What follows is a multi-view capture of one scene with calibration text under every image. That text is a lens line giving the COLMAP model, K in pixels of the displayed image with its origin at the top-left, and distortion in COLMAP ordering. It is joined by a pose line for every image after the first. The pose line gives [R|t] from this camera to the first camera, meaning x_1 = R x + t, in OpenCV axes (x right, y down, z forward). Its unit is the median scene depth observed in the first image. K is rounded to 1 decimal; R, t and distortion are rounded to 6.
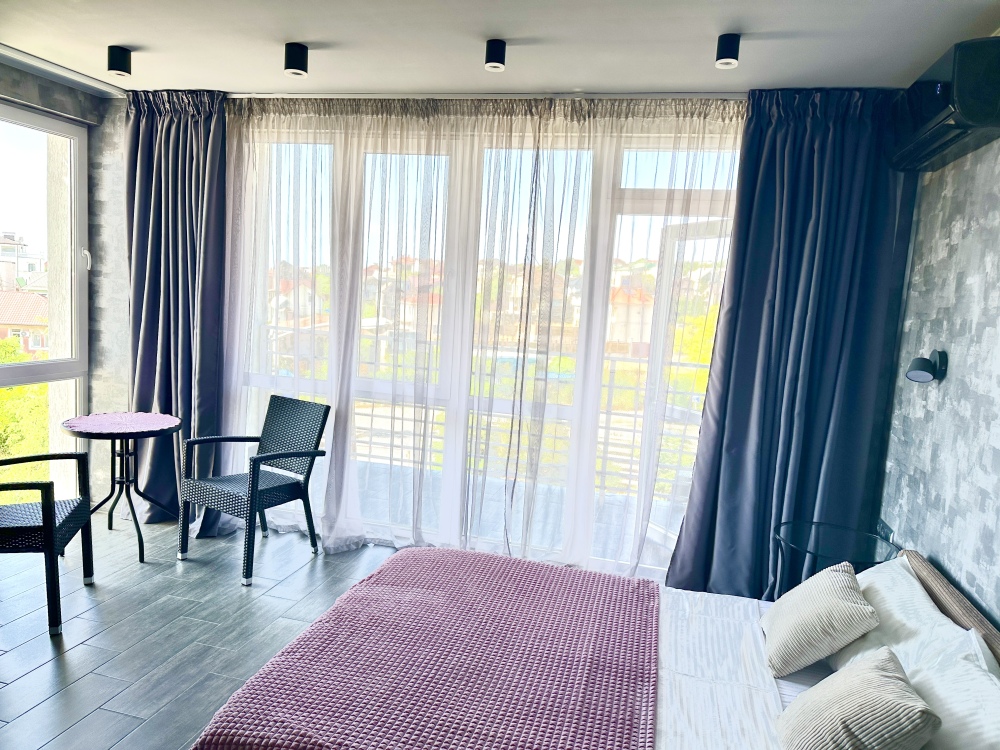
lens RADIAL K [[709.8, 0, 500.0], [0, 709.8, 375.0], [0, 0, 1]] dist [0.004170, -0.001989]
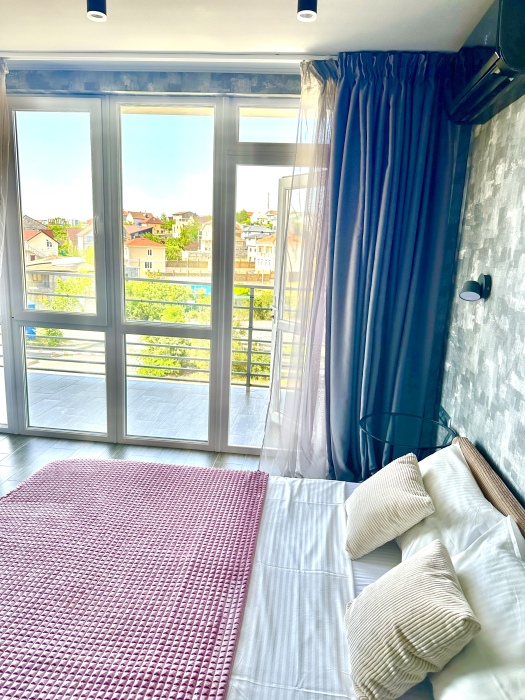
lens RADIAL K [[496.8, 0, 262.5], [0, 496.8, 350.0], [0, 0, 1]] dist [0.004170, -0.001989]
pose [[0.990604, -0.051852, 0.126551, 0.130667], [0.038216, 0.993428, 0.107892, -0.012338], [-0.131313, -0.102042, 0.986075, 0.205146]]
